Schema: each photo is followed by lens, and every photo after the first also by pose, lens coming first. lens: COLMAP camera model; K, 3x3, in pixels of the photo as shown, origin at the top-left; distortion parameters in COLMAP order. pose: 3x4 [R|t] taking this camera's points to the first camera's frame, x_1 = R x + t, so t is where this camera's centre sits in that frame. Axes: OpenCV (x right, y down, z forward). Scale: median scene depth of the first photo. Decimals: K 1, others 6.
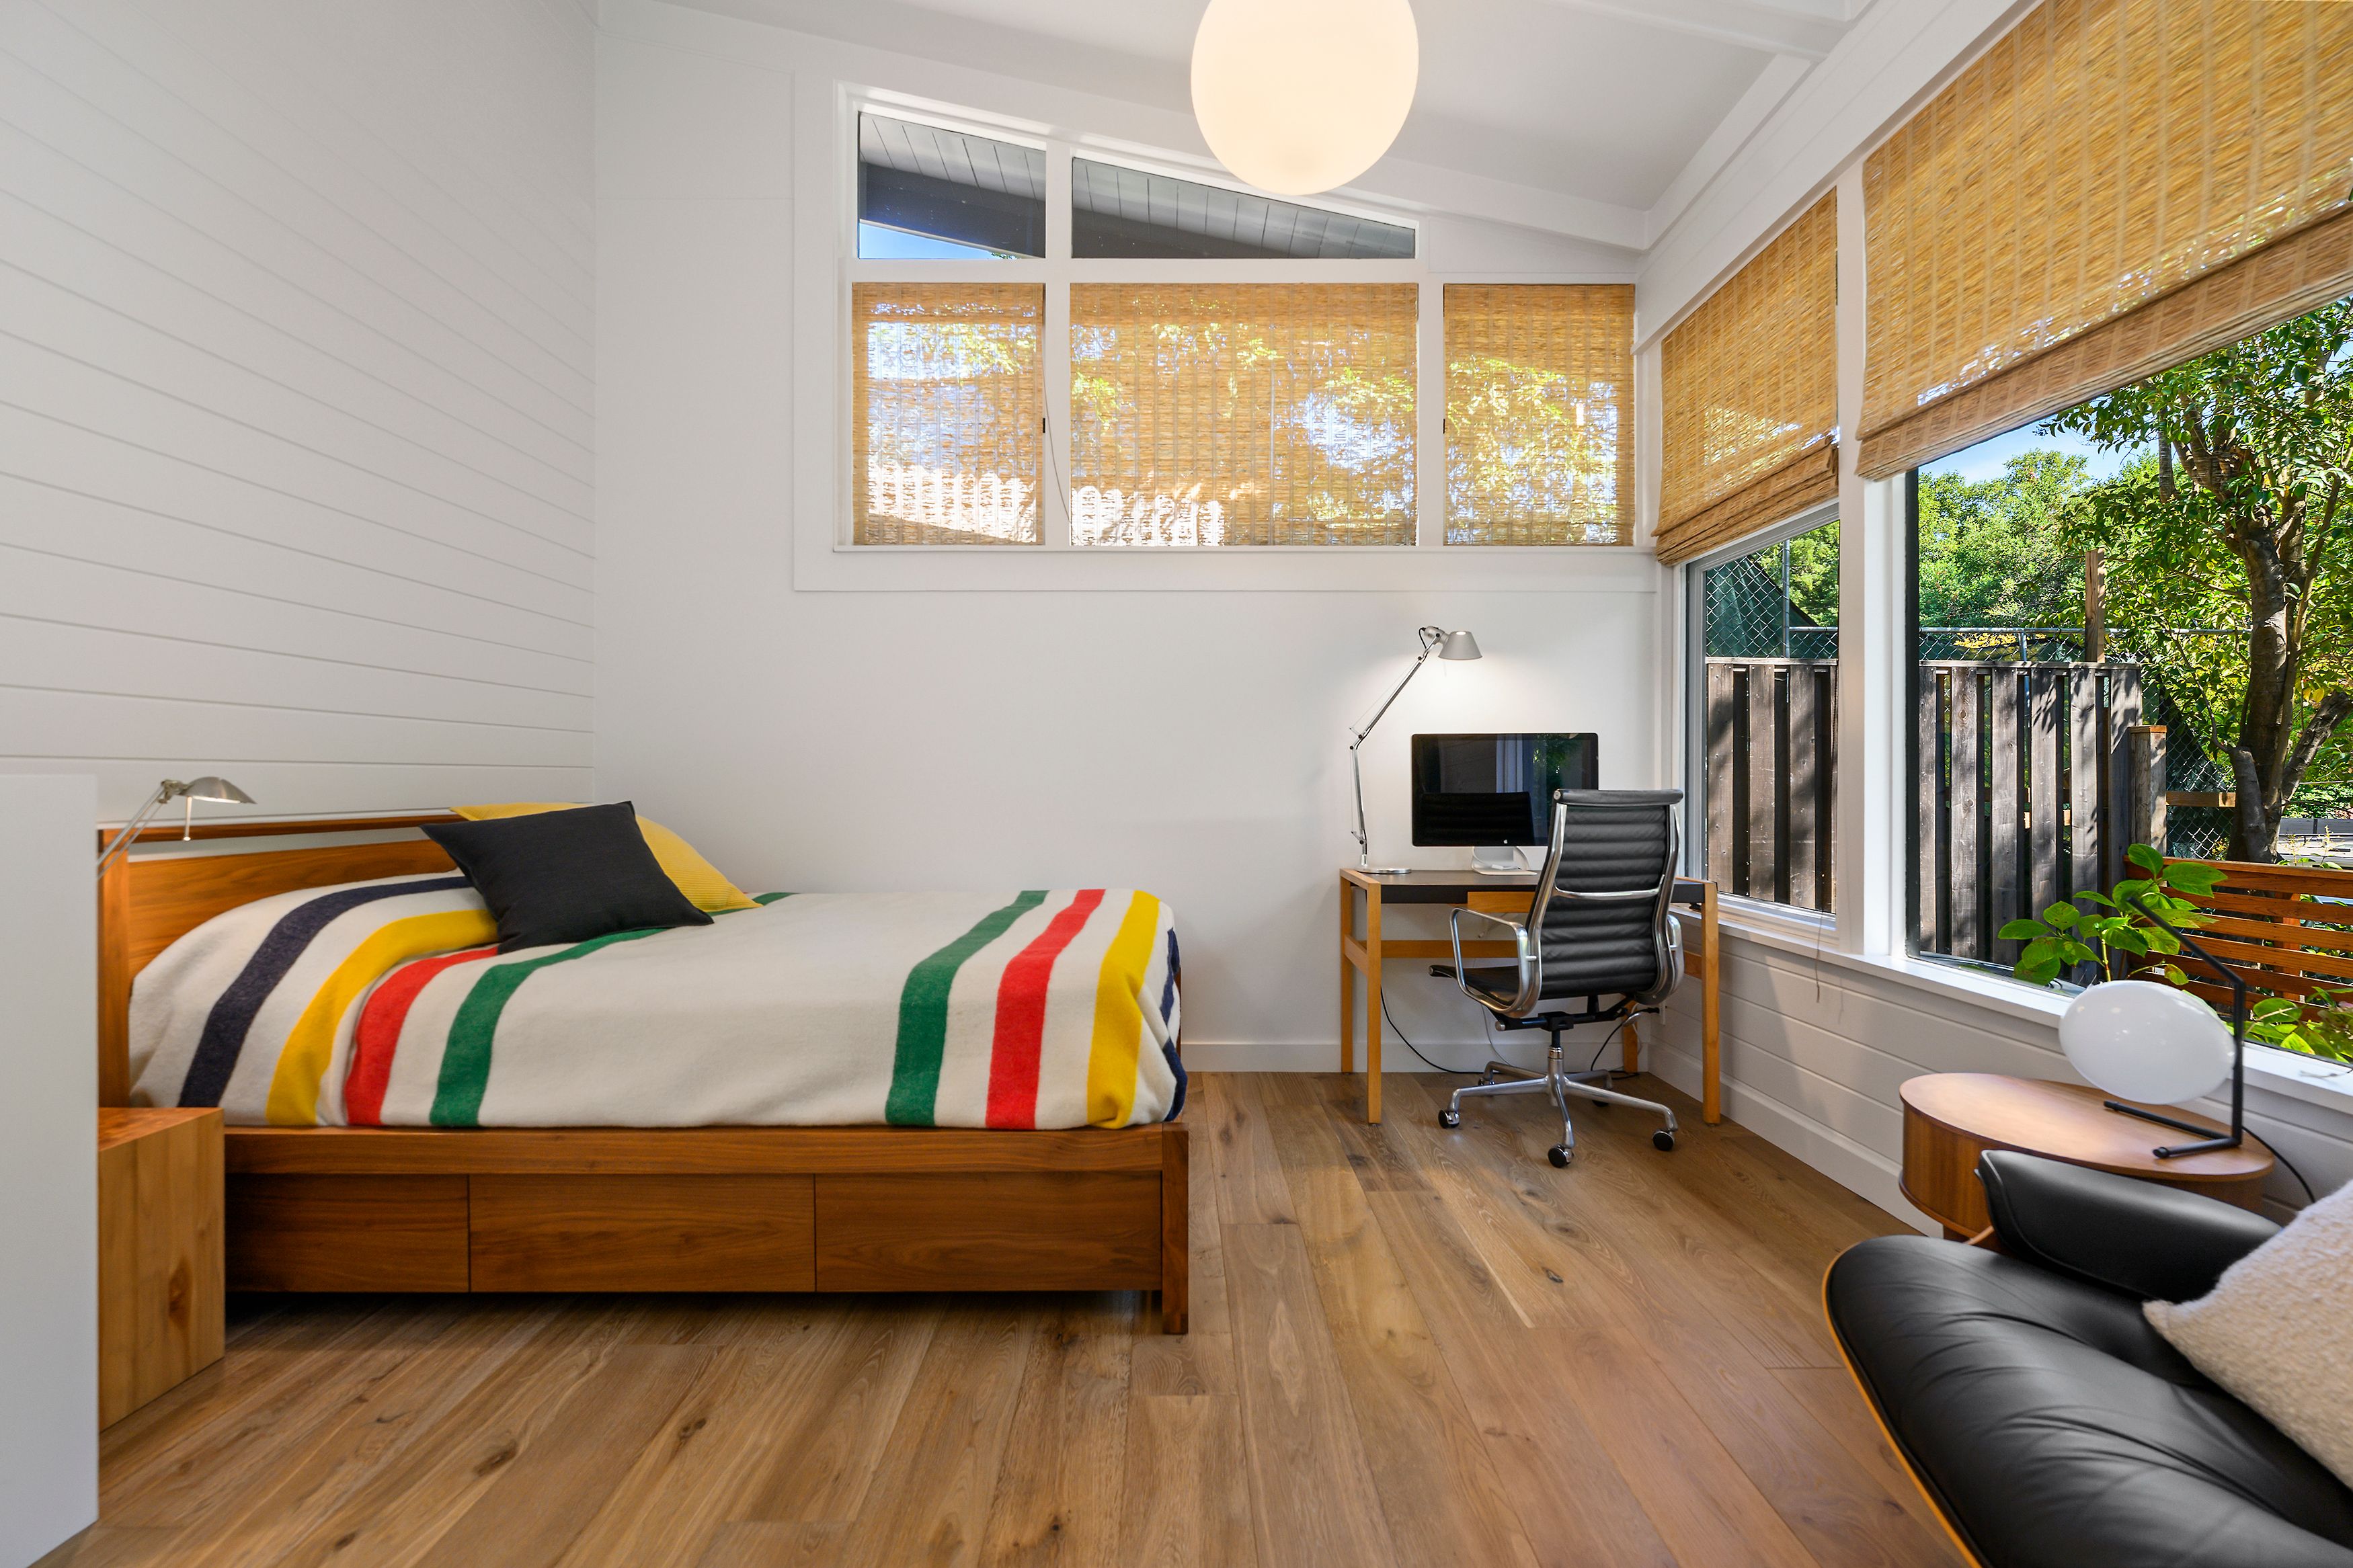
lens RADIAL K [[953.0, 0, 1155.4], [0, 953.0, 790.4], [0, 0, 1]] dist [-0.012421, 0.000328]
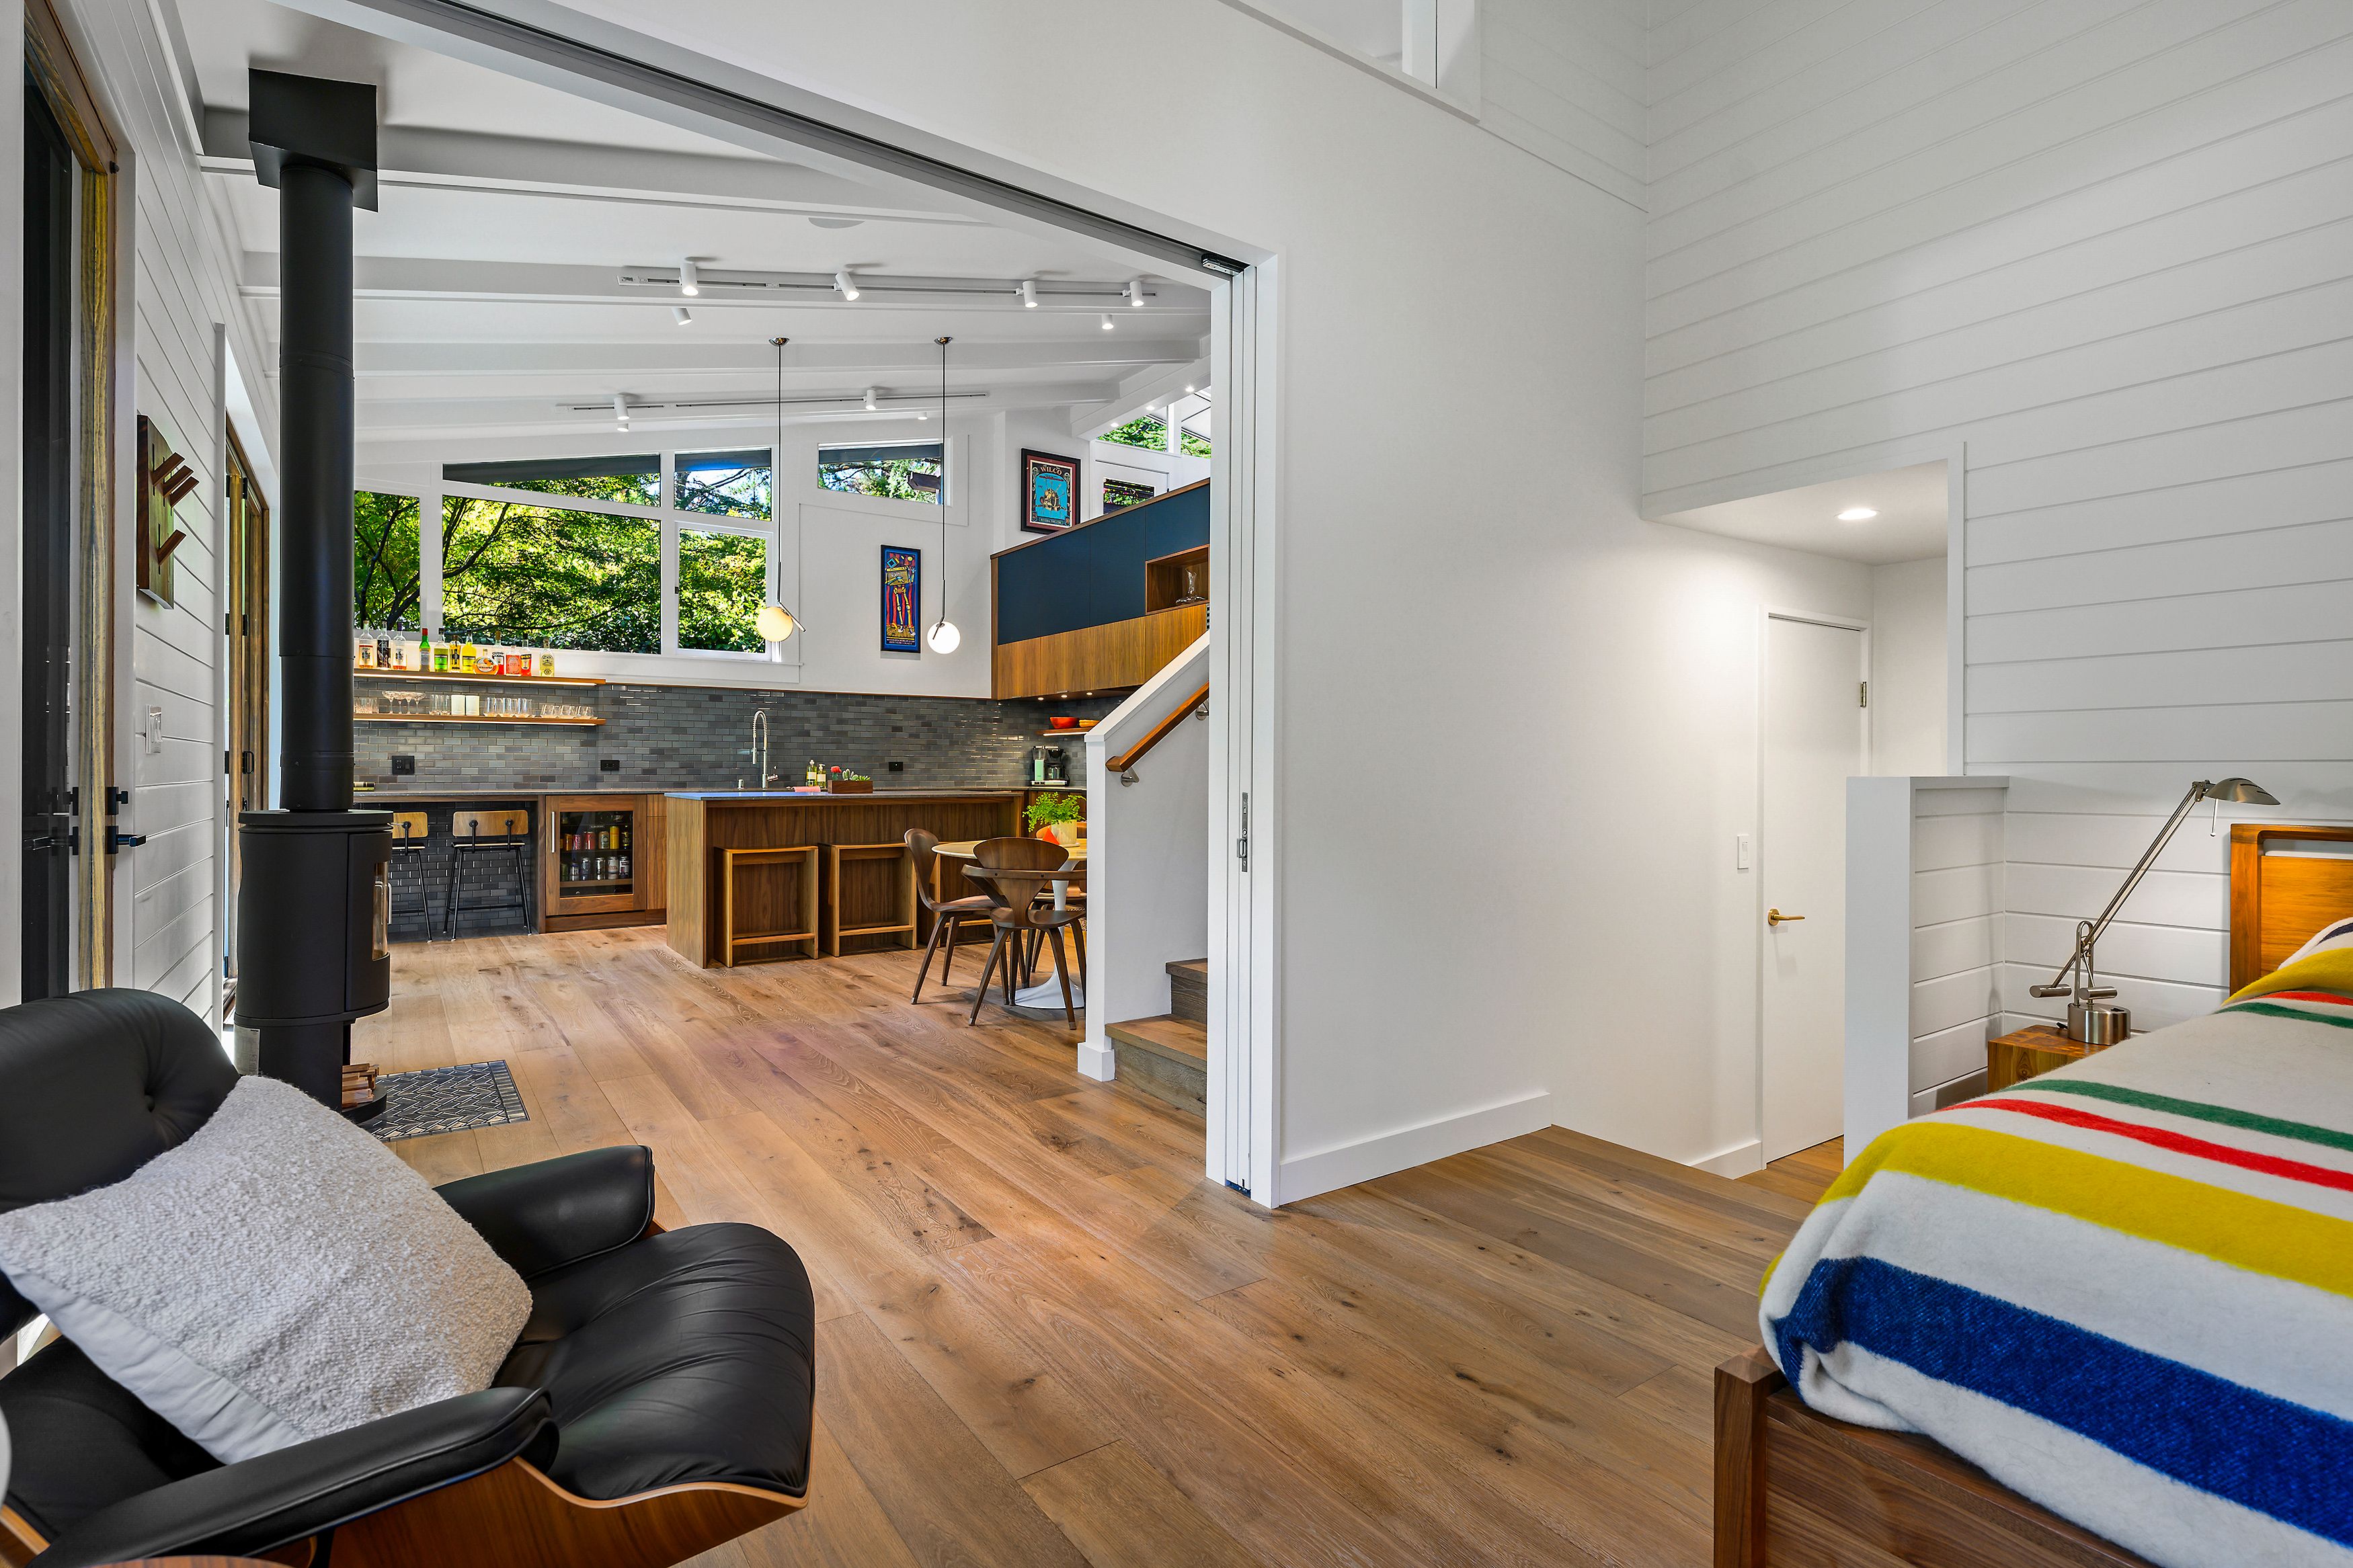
lens RADIAL K [[1134.5, 0, 1189.5], [0, 1134.5, 771.8], [0, 0, 1]] dist [-0.015831, 0.000653]
pose [[-0.811838, -0.000686, -0.583883, 0.600335], [-0.005331, 0.999966, 0.006238, -0.014410], [0.583859, 0.008176, -0.811814, 1.156018]]
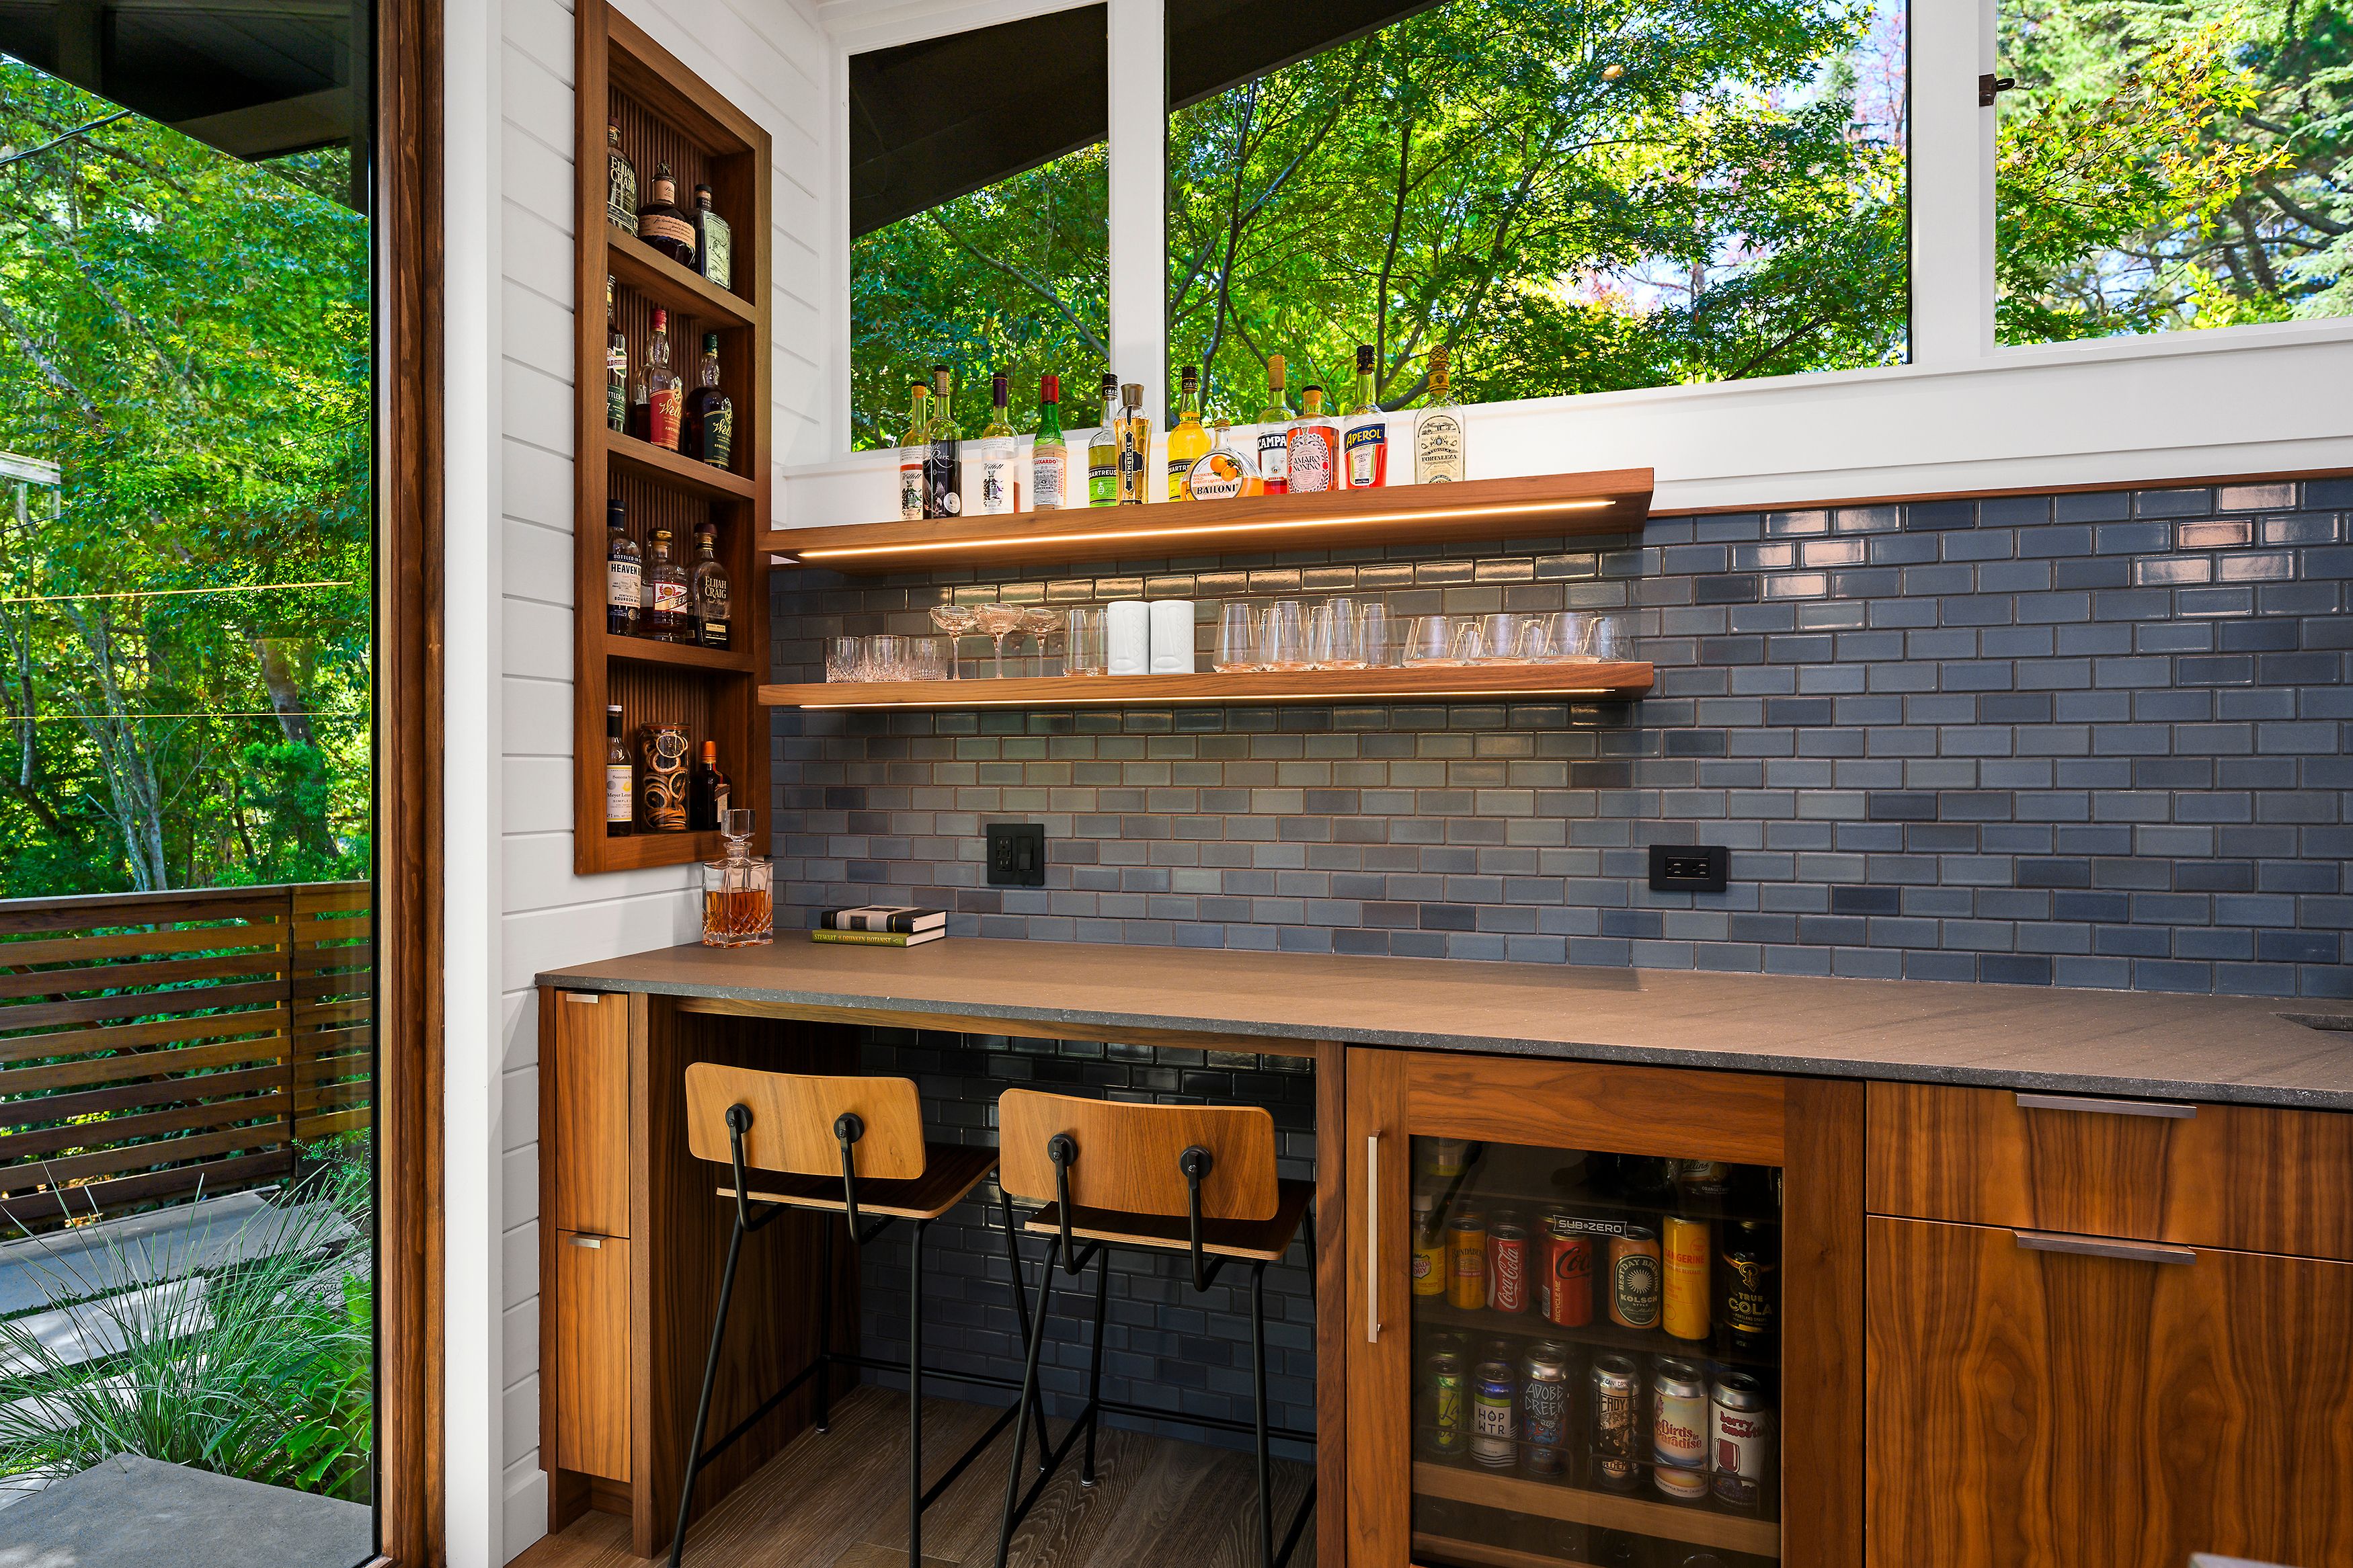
lens RADIAL K [[1223.5, 0, 1188.1], [0, 1223.5, 781.5], [0, 0, 1]] dist [-0.001101, -0.002788]
pose [[-0.956552, -0.001340, 0.291557, 0.065763], [0.002355, 0.999921, 0.012323, -0.080967], [-0.291551, 0.012474, -0.956474, -2.004769]]
